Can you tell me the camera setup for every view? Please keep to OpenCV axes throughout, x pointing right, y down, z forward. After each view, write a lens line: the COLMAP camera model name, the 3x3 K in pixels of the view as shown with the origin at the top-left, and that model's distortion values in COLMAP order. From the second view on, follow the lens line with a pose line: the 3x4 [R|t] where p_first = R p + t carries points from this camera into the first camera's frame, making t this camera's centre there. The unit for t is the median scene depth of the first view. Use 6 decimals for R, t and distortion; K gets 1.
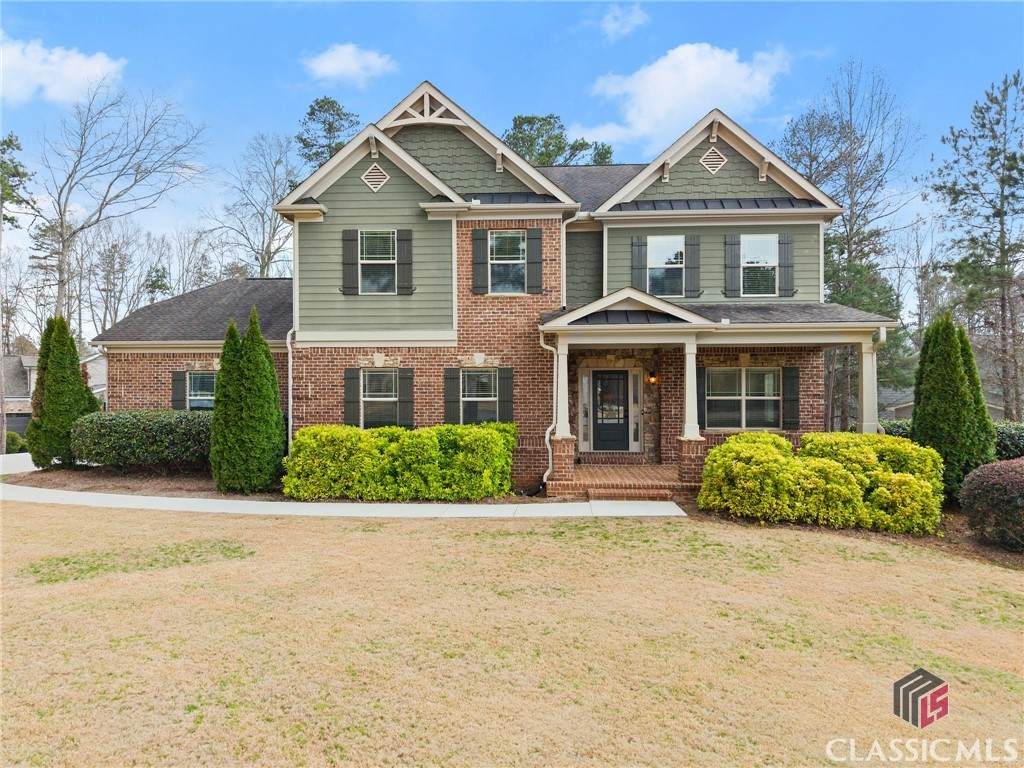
lens RADIAL K [[690.0, 0, 512.2], [0, 690.0, 383.5], [0, 0, 1]] dist [0.050609, -0.013114]
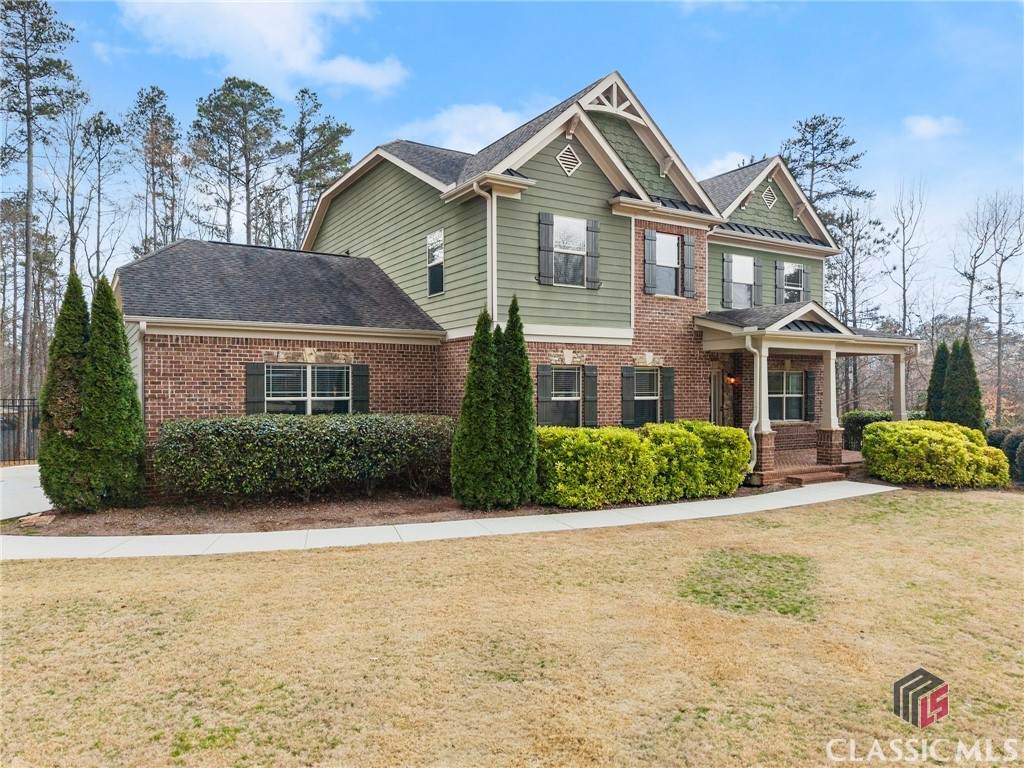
lens RADIAL K [[690.0, 0, 510.5], [0, 690.0, 390.1], [0, 0, 1]] dist [0.050609, -0.013114]
pose [[0.822352, 0.000695, 0.568978, -0.790410], [-0.005607, 0.999961, 0.006881, 0.005390], [-0.568951, -0.008849, 0.822324, 0.276207]]
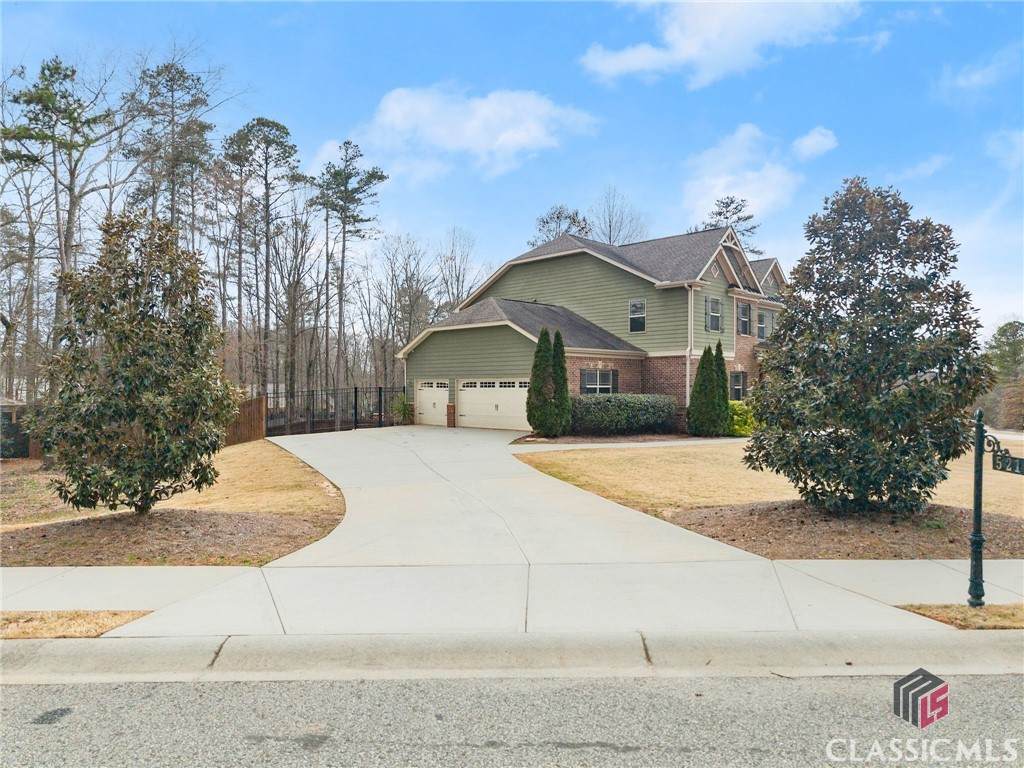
lens RADIAL K [[654.3, 0, 507.2], [0, 654.3, 379.6], [0, 0, 1]] dist [0.003165, -0.000139]
pose [[0.687758, 0.007803, 0.725898, -1.884644], [-0.013797, 0.999902, 0.002324, 0.005900], [-0.725809, -0.011613, 0.687798, 0.176939]]
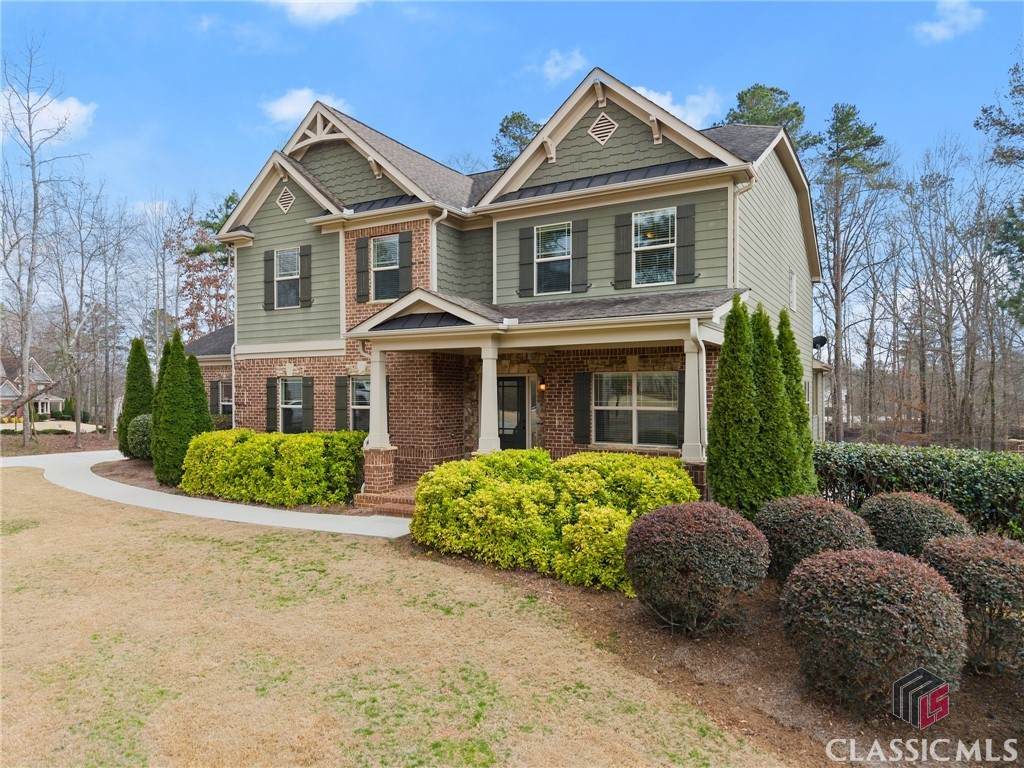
lens RADIAL K [[690.0, 0, 501.6], [0, 690.0, 388.1], [0, 0, 1]] dist [0.050609, -0.013114]
pose [[0.887995, -0.002209, -0.459847, 0.593063], [0.001935, 0.999998, -0.001067, -0.003659], [0.459848, 0.000058, 0.887998, 0.198269]]
